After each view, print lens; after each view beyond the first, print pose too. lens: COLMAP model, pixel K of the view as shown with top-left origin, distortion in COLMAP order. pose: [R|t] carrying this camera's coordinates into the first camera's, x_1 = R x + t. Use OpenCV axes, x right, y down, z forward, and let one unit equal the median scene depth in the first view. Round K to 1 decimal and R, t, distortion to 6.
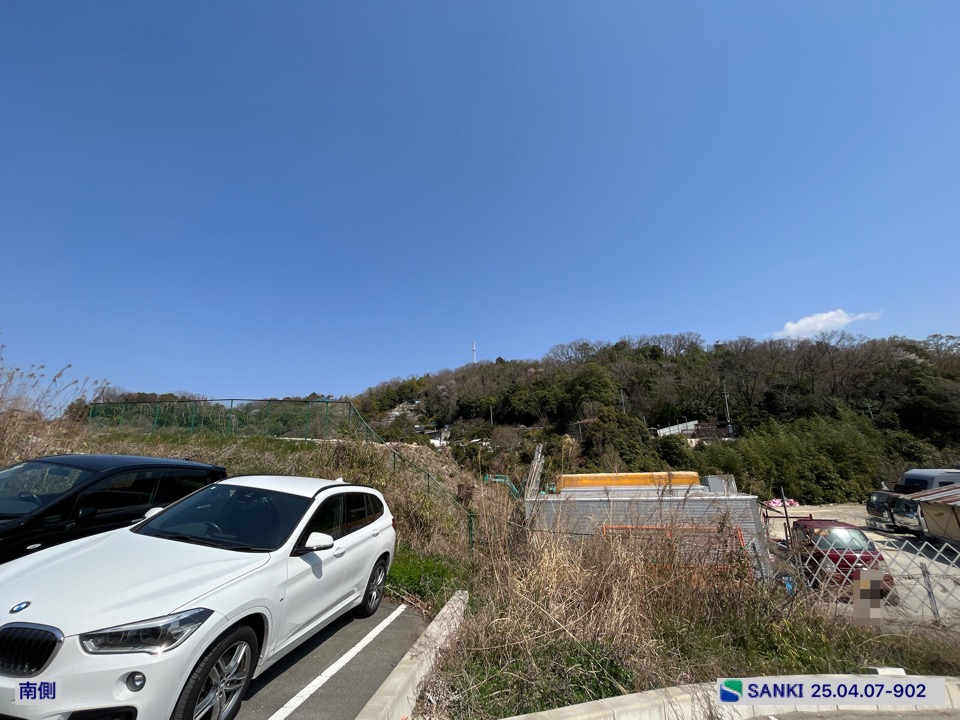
lens RADIAL K [[385.9, 0, 477.4], [0, 385.9, 359.3], [0, 0, 1]] dist [-0.003865, 0.000740]
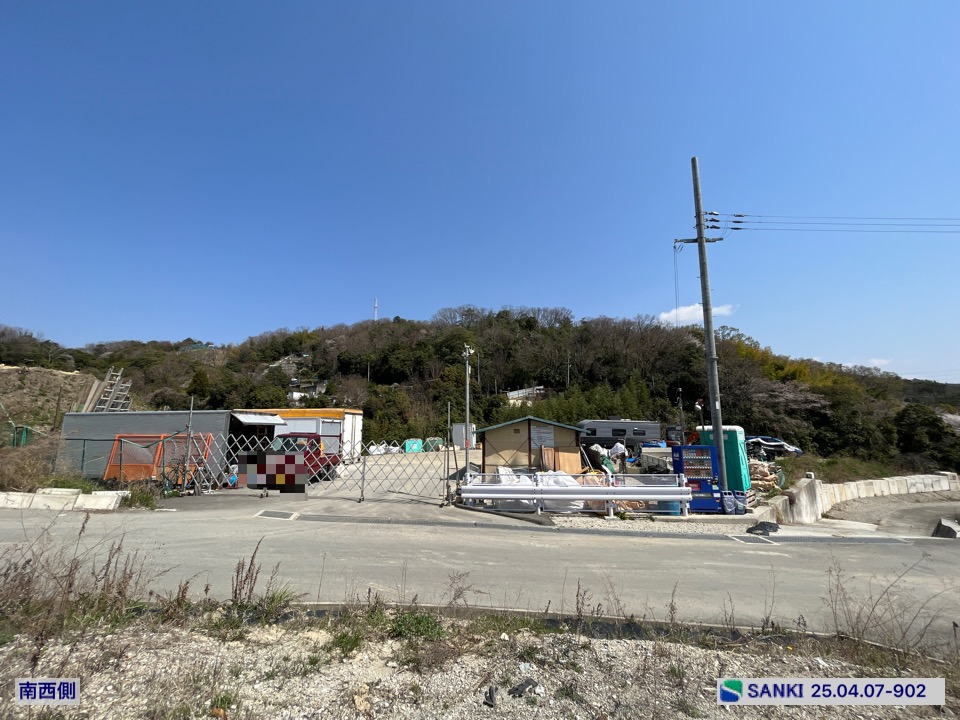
lens RADIAL K [[385.9, 0, 477.4], [0, 385.9, 359.3], [0, 0, 1]] dist [-0.003865, 0.000740]
pose [[0.974556, 0.066367, 0.214094, 0.119815], [-0.086510, 0.992522, 0.086123, 0.002308], [-0.206777, -0.102453, 0.973009, -0.032498]]
